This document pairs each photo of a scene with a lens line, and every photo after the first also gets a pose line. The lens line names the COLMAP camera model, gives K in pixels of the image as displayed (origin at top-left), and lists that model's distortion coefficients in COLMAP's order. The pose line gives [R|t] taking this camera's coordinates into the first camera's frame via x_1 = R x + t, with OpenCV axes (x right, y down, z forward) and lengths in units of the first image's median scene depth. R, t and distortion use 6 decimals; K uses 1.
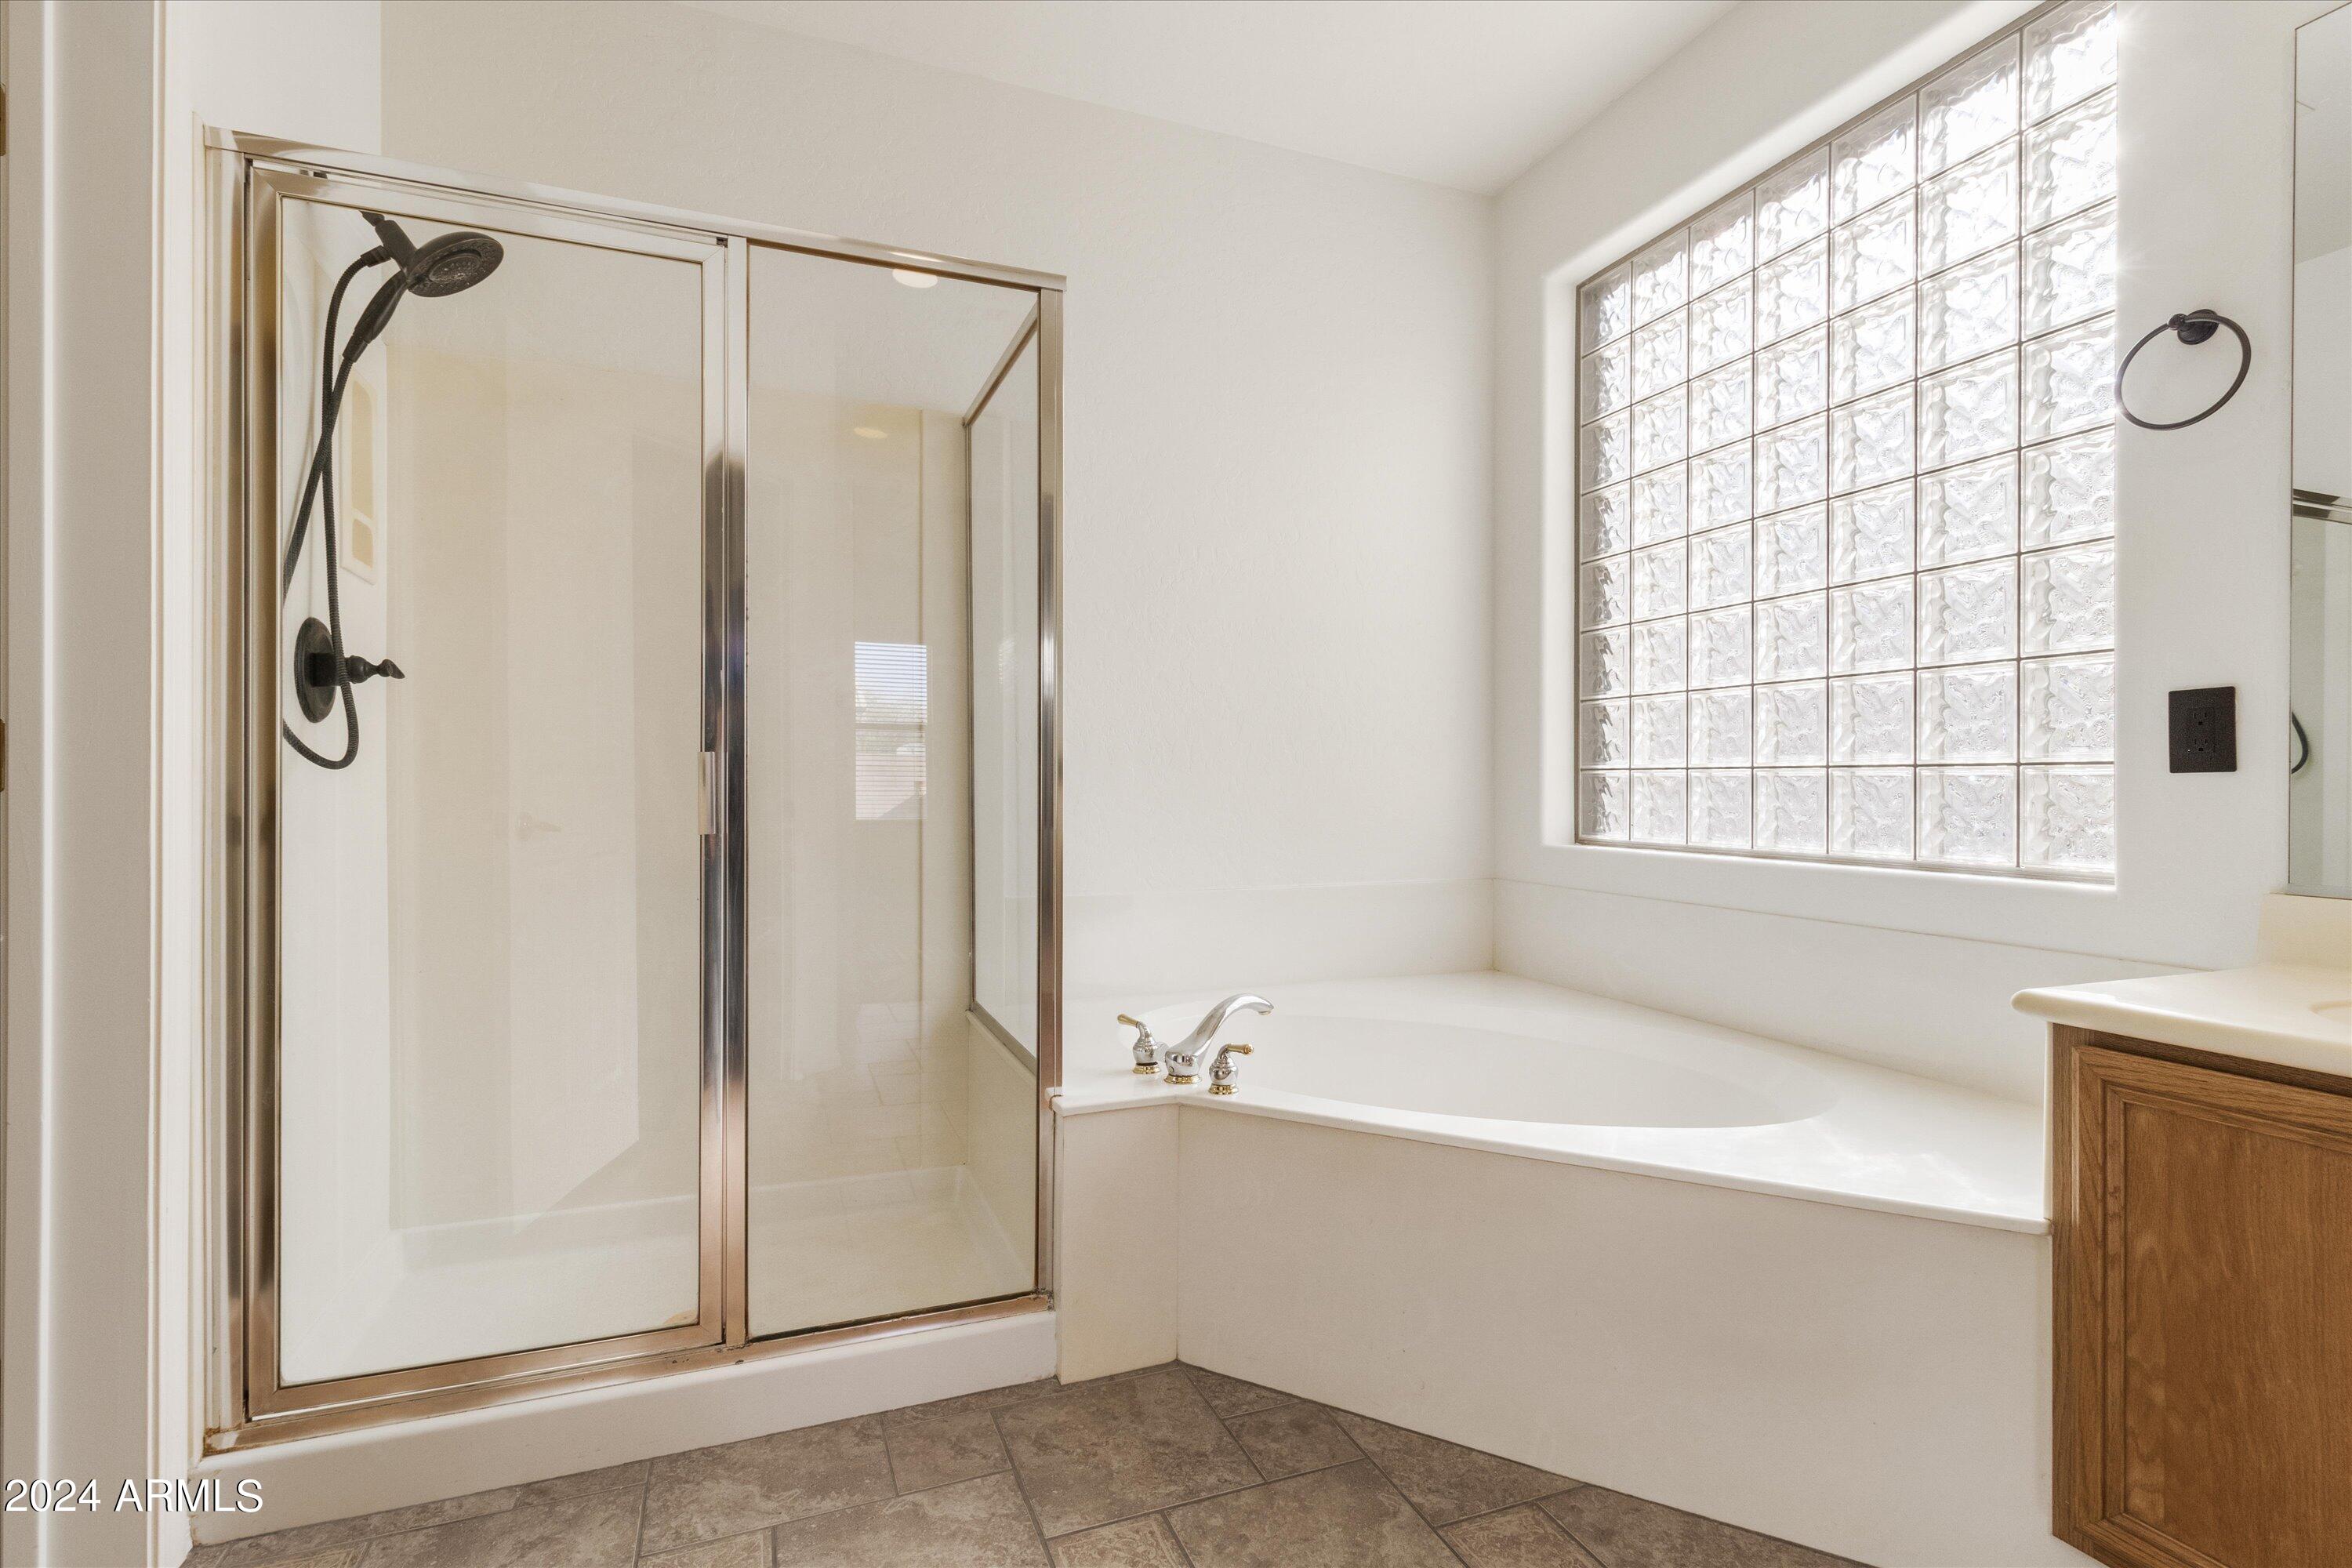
lens RADIAL K [[1090.9, 0, 1176.6], [0, 1090.9, 812.3], [0, 0, 1]] dist [-0.000759, 0.000212]
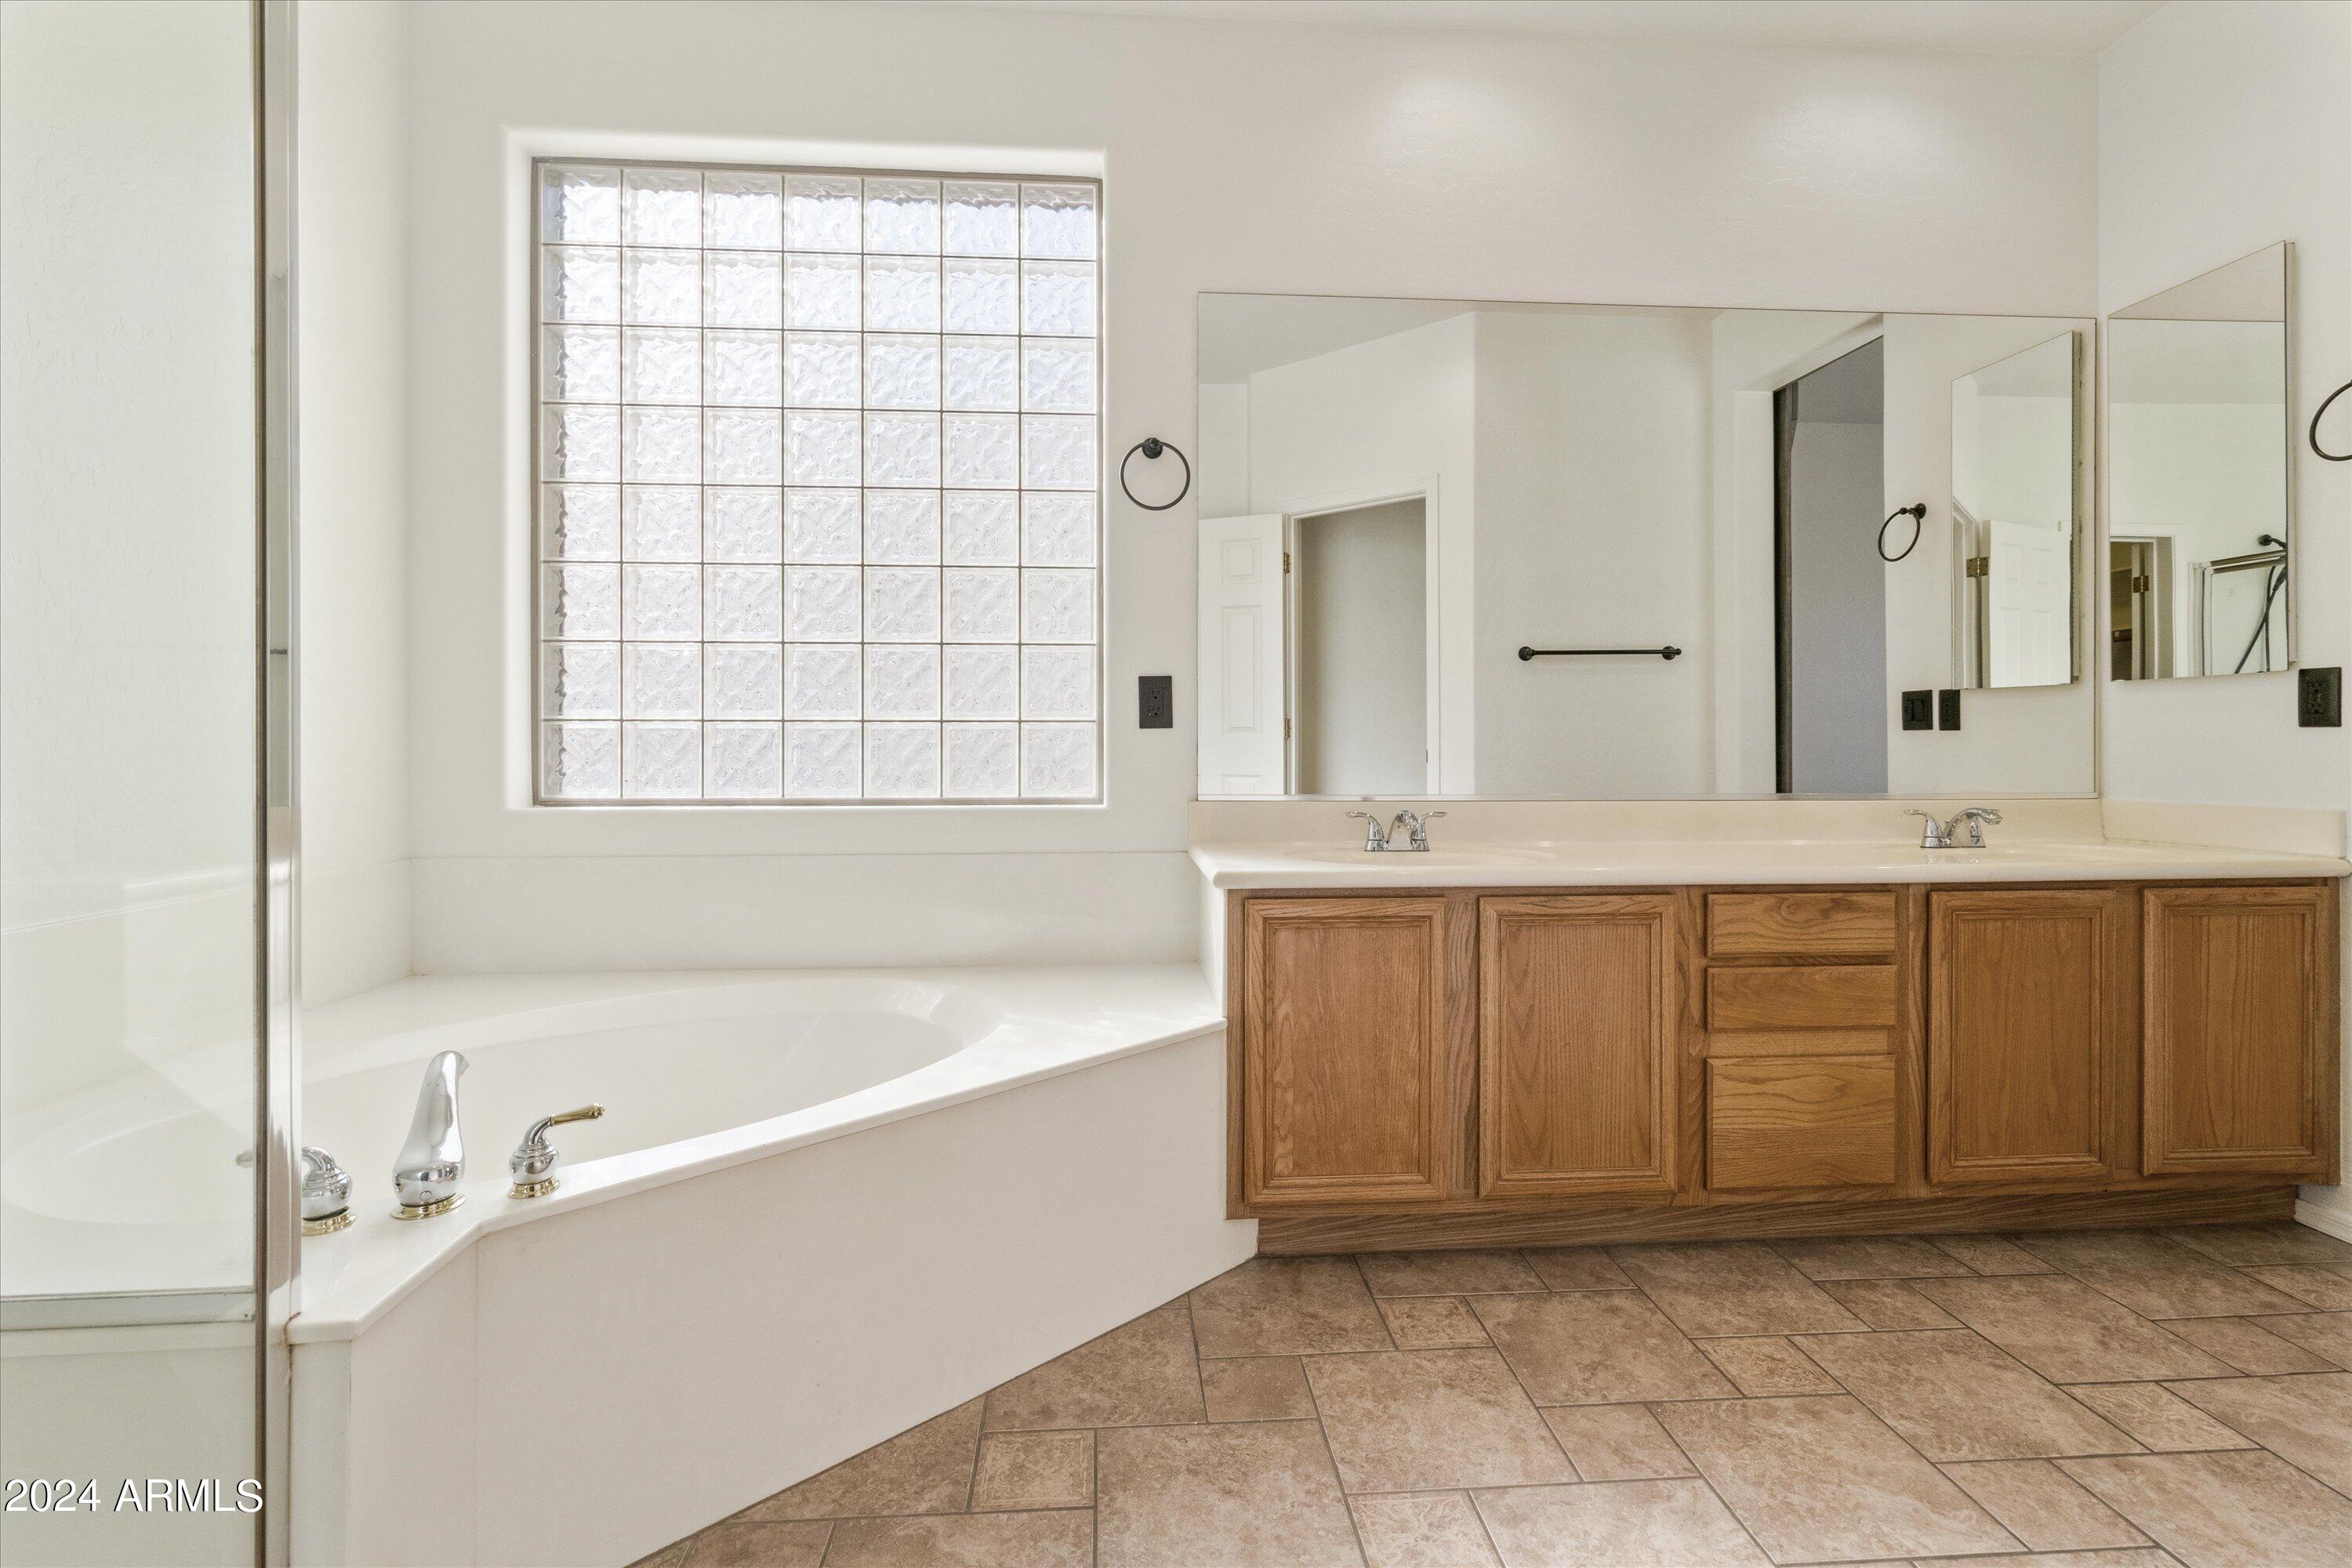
lens RADIAL K [[1096.3, 0, 1176.6], [0, 1096.3, 760.6], [0, 0, 1]] dist [0.000283, -0.000095]
pose [[0.297875, -0.026089, 0.954248, -0.529385], [0.024733, 0.999502, 0.019606, -0.018412], [-0.954284, 0.017761, 0.298372, 0.449736]]
